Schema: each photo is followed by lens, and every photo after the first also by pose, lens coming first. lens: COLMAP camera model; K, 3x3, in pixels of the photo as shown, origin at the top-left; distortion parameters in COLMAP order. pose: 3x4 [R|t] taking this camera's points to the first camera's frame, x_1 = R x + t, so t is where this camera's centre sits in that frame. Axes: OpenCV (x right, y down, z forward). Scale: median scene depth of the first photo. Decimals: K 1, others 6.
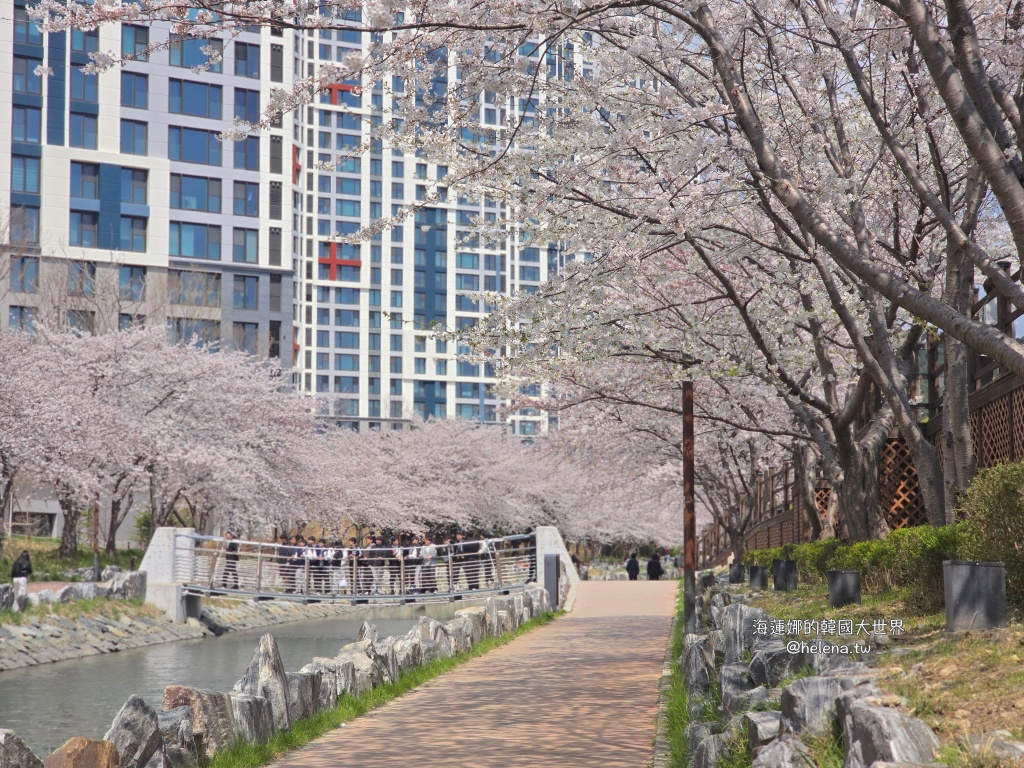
lens RADIAL K [[2057.5, 0, 511.9], [0, 2057.5, 383.9], [0, 0, 1]] dist [-0.007090, 0.000000]
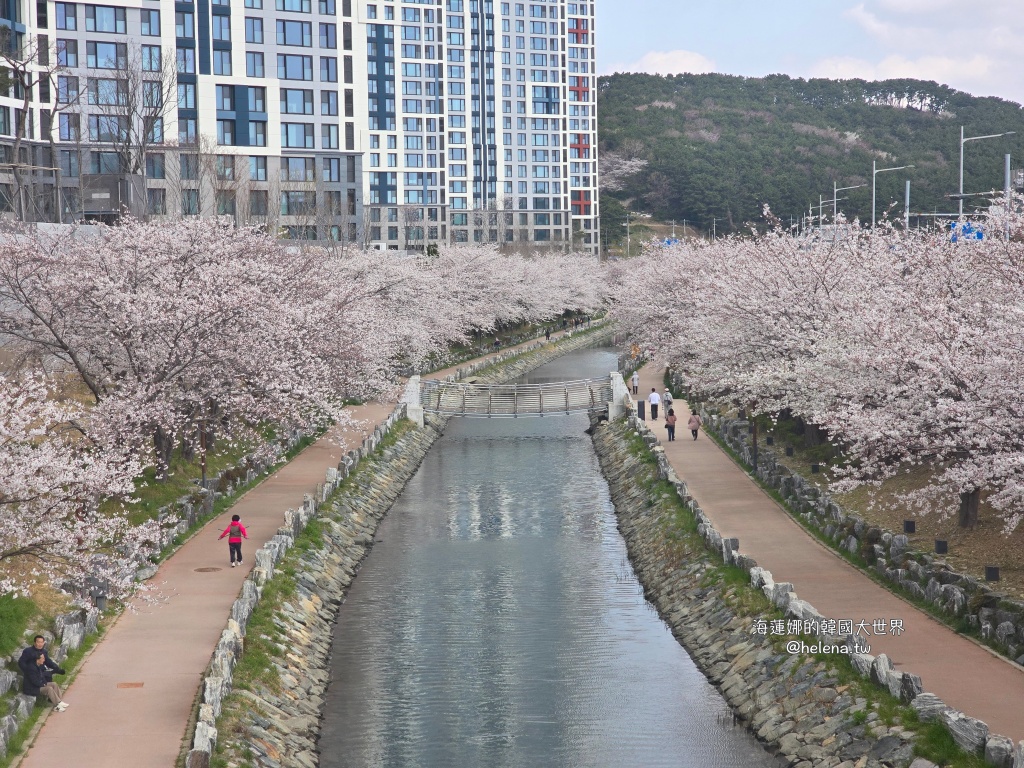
lens RADIAL K [[2057.5, 0, 512.1], [0, 2057.5, 384.5], [0, 0, 1]] dist [-0.007090, 0.000000]
pose [[0.997166, -0.009231, 0.074664, -0.111524], [-0.001511, 0.989787, 0.142549, -0.100444], [-0.075218, -0.142257, 0.986968, -0.439392]]
